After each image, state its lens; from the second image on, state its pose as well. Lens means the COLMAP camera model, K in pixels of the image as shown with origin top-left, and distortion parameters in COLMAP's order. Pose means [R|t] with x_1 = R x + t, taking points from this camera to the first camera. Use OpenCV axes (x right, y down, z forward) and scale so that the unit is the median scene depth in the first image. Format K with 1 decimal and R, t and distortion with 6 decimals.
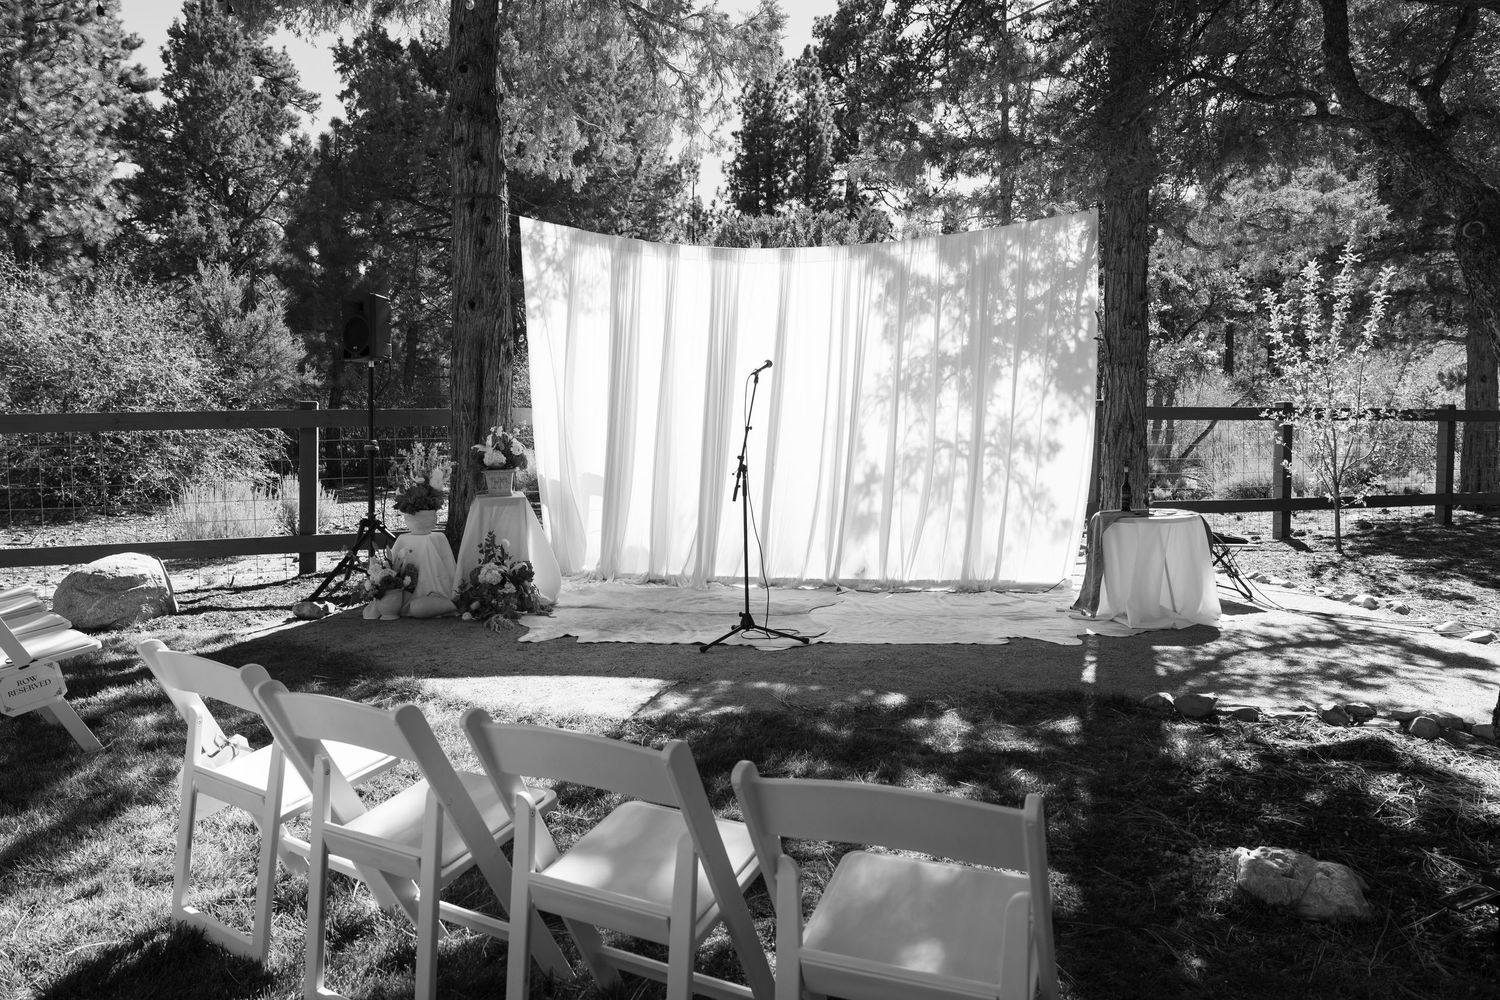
lens RADIAL K [[1033.5, 0, 761.6], [0, 1033.5, 482.2], [0, 0, 1]] dist [-0.003739, -0.013363]
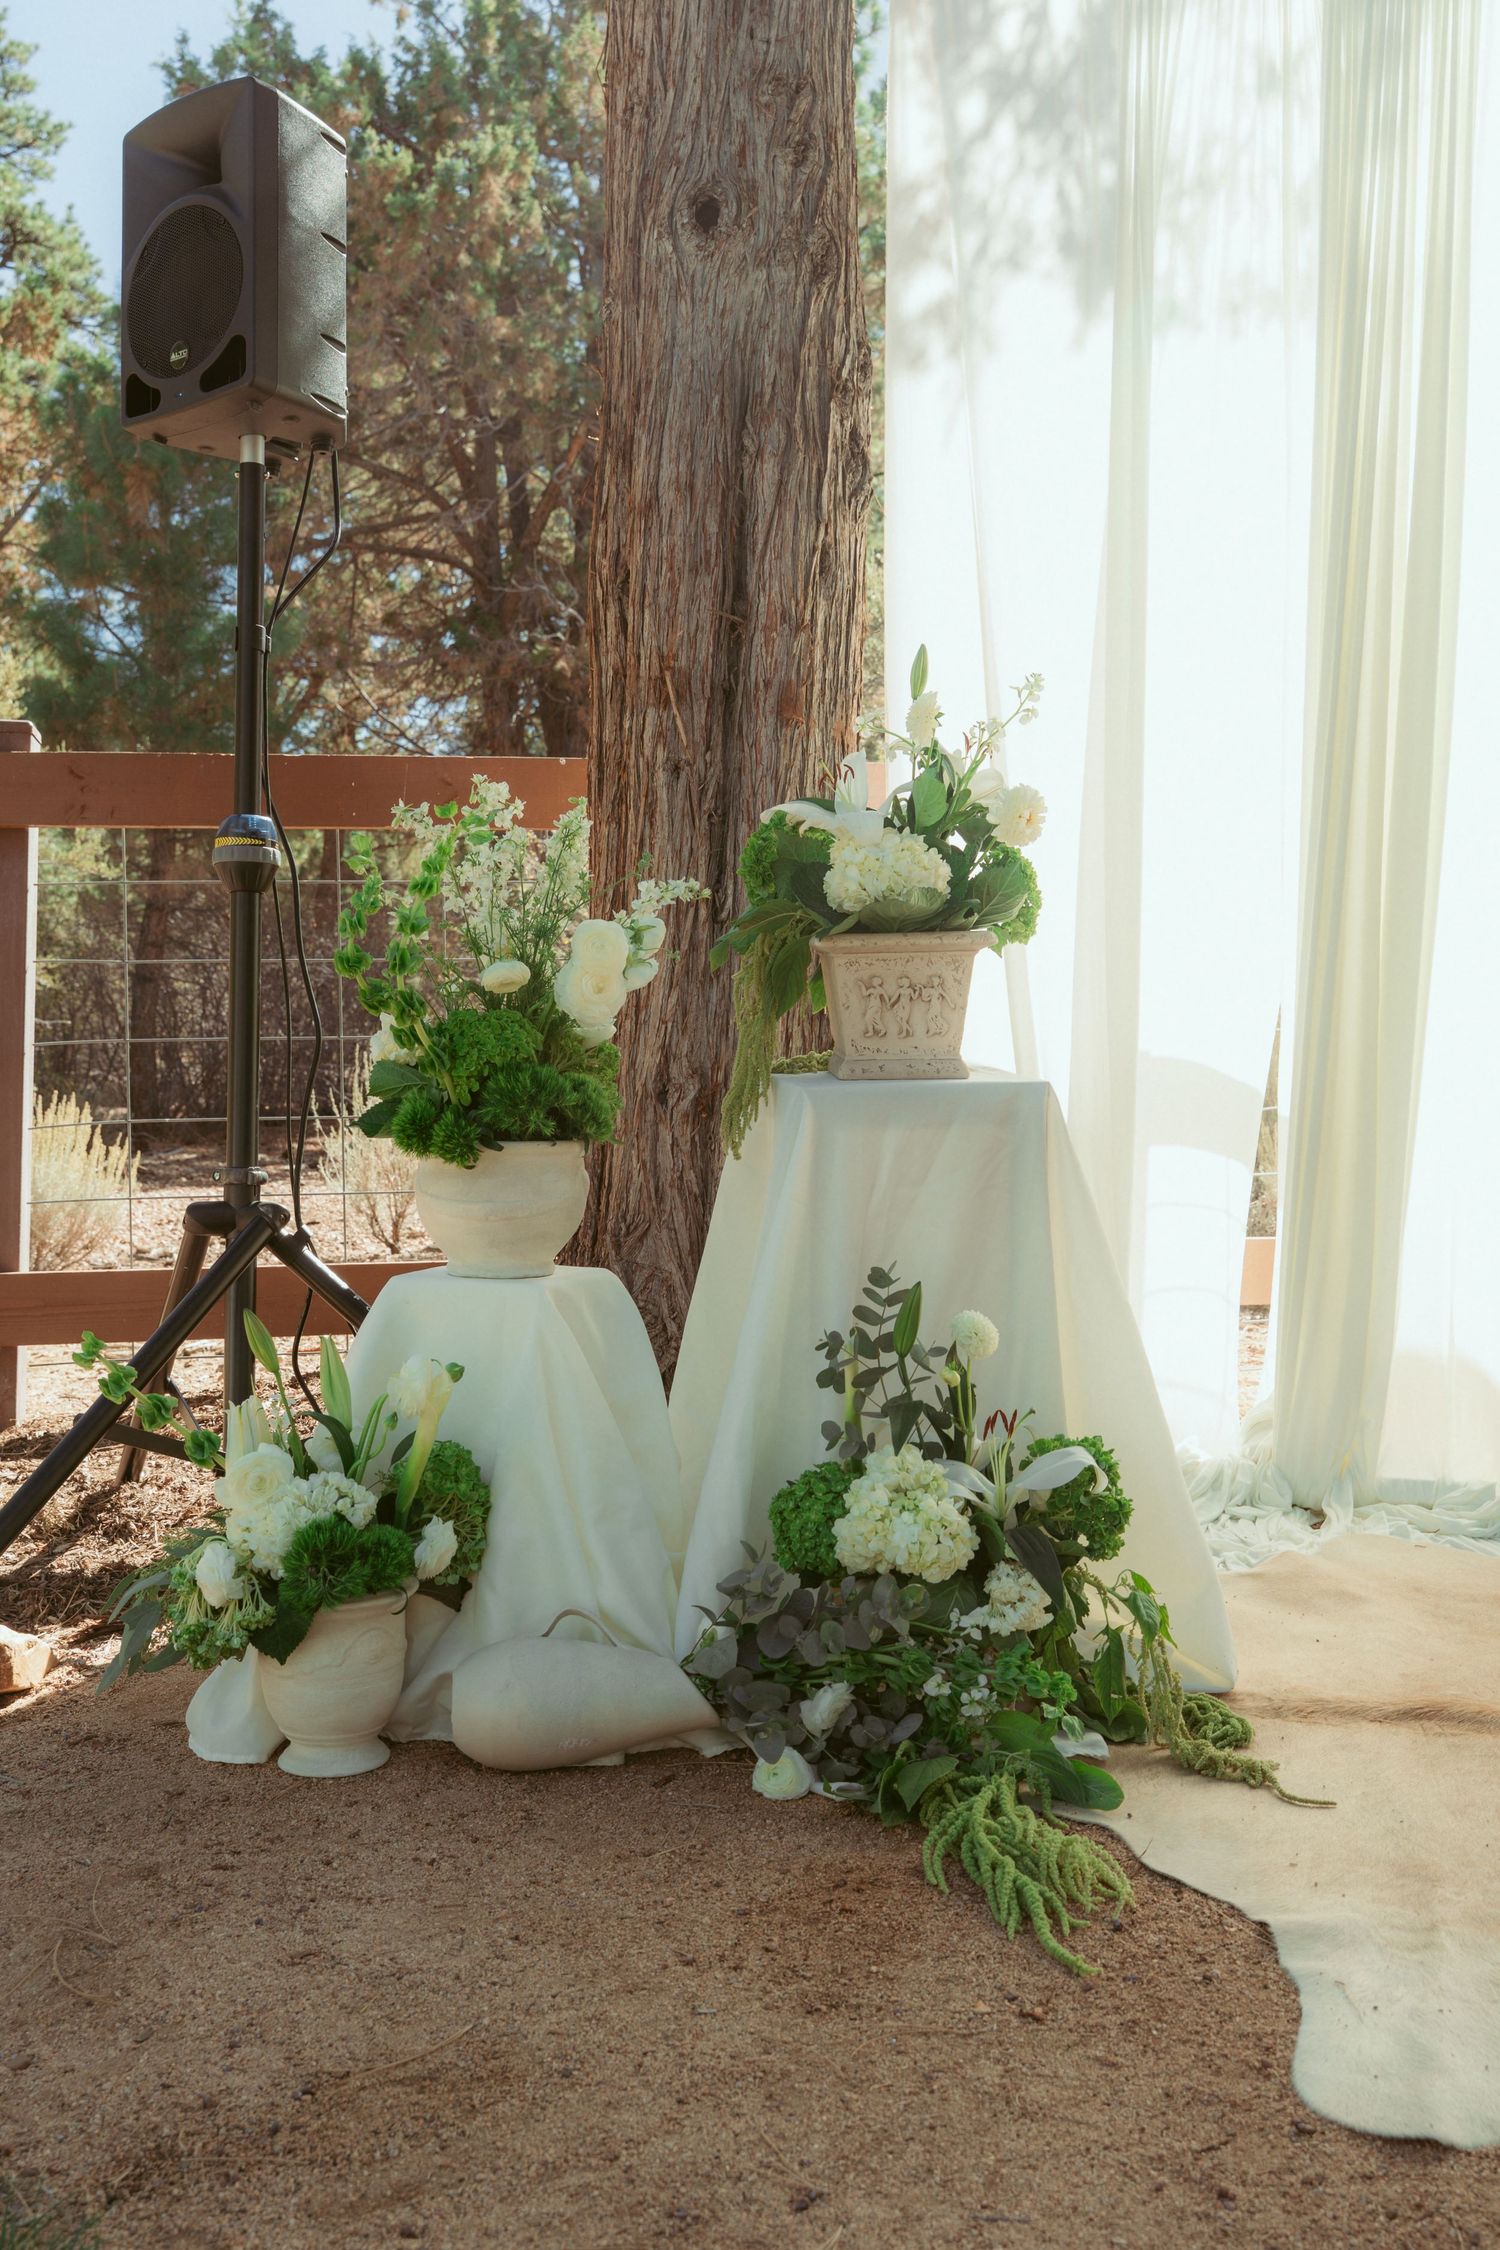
lens RADIAL K [[2268.2, 0, 752.2], [0, 2268.2, 1120.7], [0, 0, 1]] dist [-0.015493, 0.000000]
pose [[0.990399, 0.006843, -0.138069, -0.203861], [-0.010125, 0.999682, -0.023084, 0.027949], [0.137867, 0.024260, 0.990154, 0.538286]]
